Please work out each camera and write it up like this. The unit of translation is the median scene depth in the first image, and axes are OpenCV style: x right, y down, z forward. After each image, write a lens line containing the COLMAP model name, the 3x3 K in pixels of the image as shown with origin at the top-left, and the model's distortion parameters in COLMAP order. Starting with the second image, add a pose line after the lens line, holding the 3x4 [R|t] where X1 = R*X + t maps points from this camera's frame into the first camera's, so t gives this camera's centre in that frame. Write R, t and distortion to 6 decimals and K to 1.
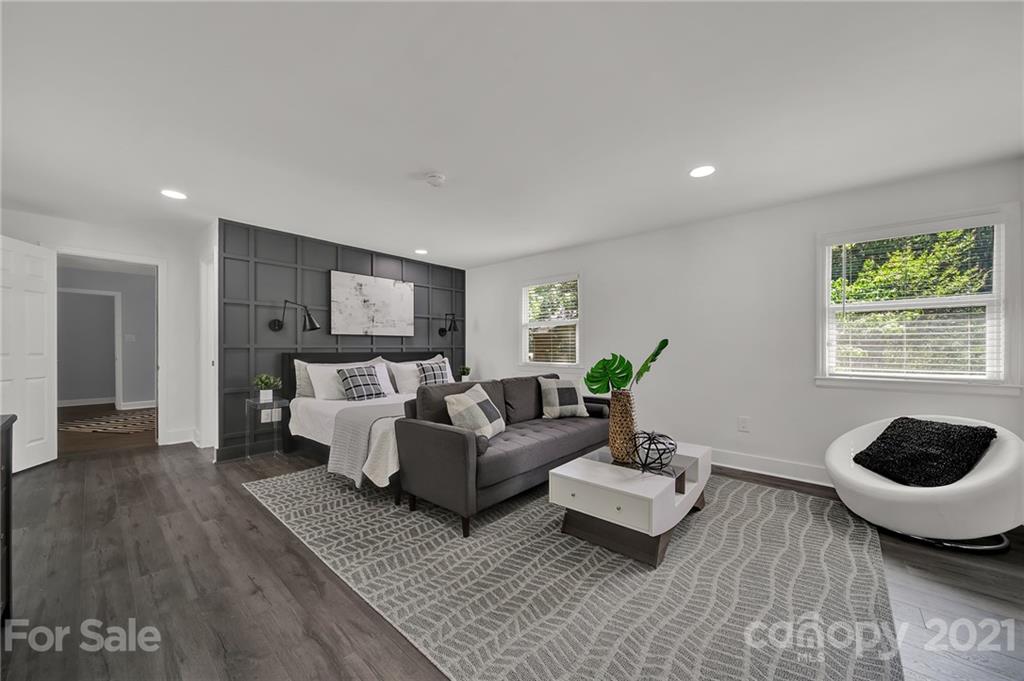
lens RADIAL K [[366.7, 0, 513.8], [0, 366.7, 334.9], [0, 0, 1]] dist [-0.000843, -0.000068]
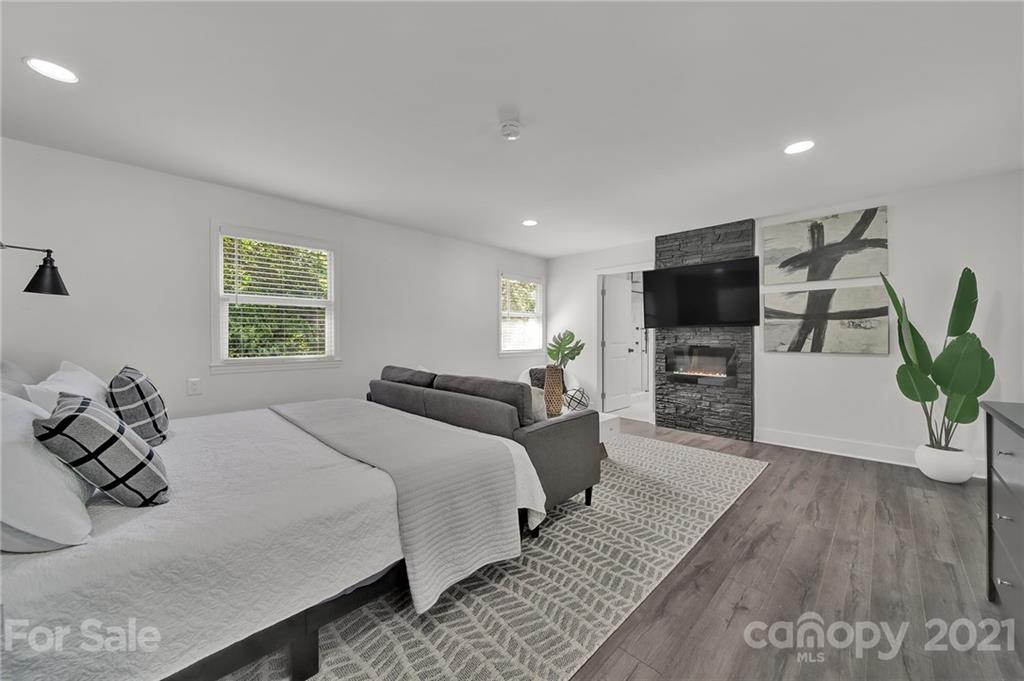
lens RADIAL K [[371.1, 0, 512.0], [0, 371.1, 330.3], [0, 0, 1]] dist [-0.000005, -0.000113]
pose [[0.077947, 0.012157, 0.996883, -1.292868], [-0.030901, 0.999475, -0.009772, 0.041027], [-0.996479, -0.030043, 0.078282, 1.176360]]
